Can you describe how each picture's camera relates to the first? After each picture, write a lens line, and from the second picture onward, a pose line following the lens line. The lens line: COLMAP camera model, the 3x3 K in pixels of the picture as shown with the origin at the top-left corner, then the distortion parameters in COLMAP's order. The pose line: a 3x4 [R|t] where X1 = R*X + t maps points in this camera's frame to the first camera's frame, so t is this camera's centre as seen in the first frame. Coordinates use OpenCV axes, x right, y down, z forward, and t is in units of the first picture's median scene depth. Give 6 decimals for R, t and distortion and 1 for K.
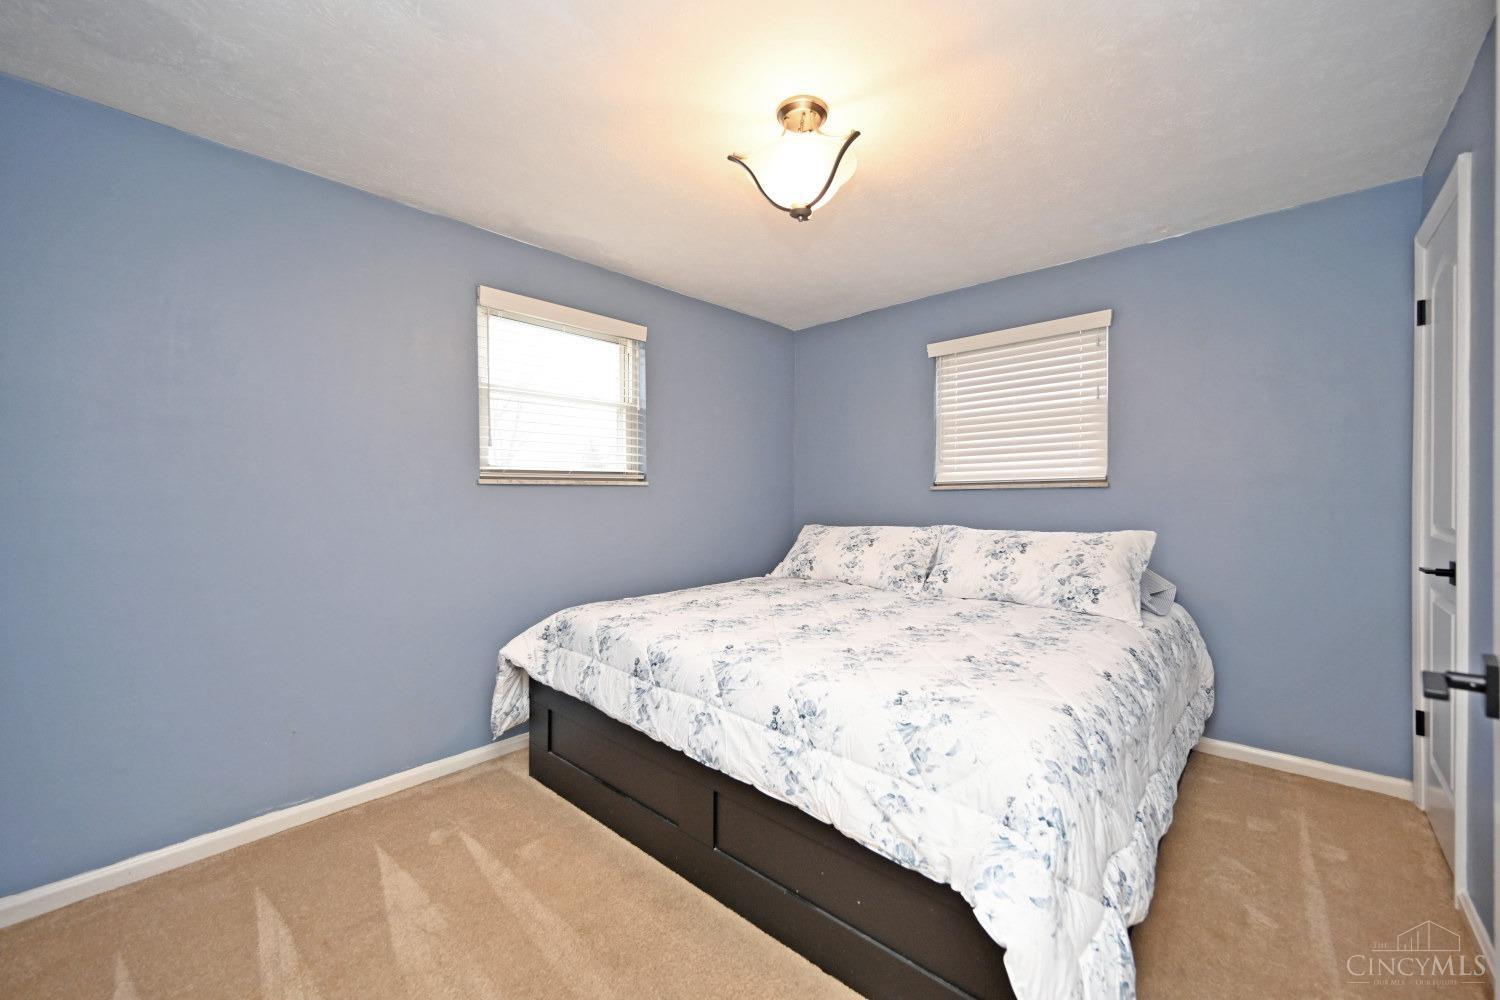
lens RADIAL K [[599.7, 0, 751.6], [0, 599.7, 502.5], [0, 0, 1]] dist [-0.001948, -0.000436]
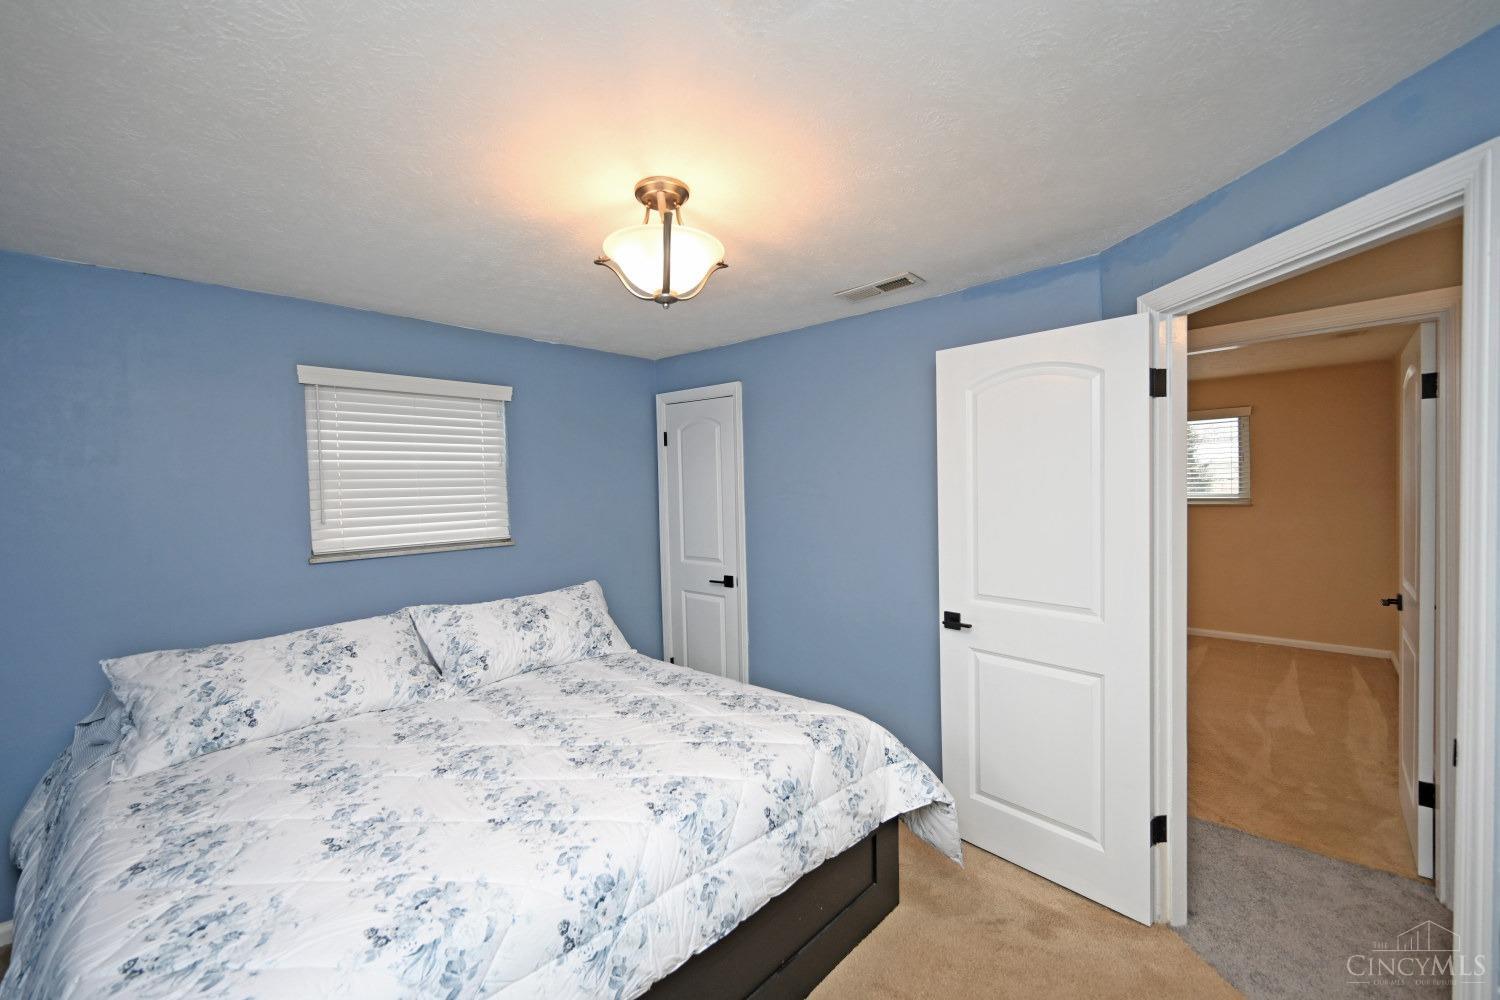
lens RADIAL K [[620.0, 0, 750.0], [0, 620.0, 500.0], [0, 0, 1]] dist [0.001119, -0.000020]
pose [[-0.002903, -0.017311, 0.999846, -0.647381], [0.030336, 0.999388, 0.017391, -0.134485], [-0.999536, 0.030382, -0.002376, 0.644296]]
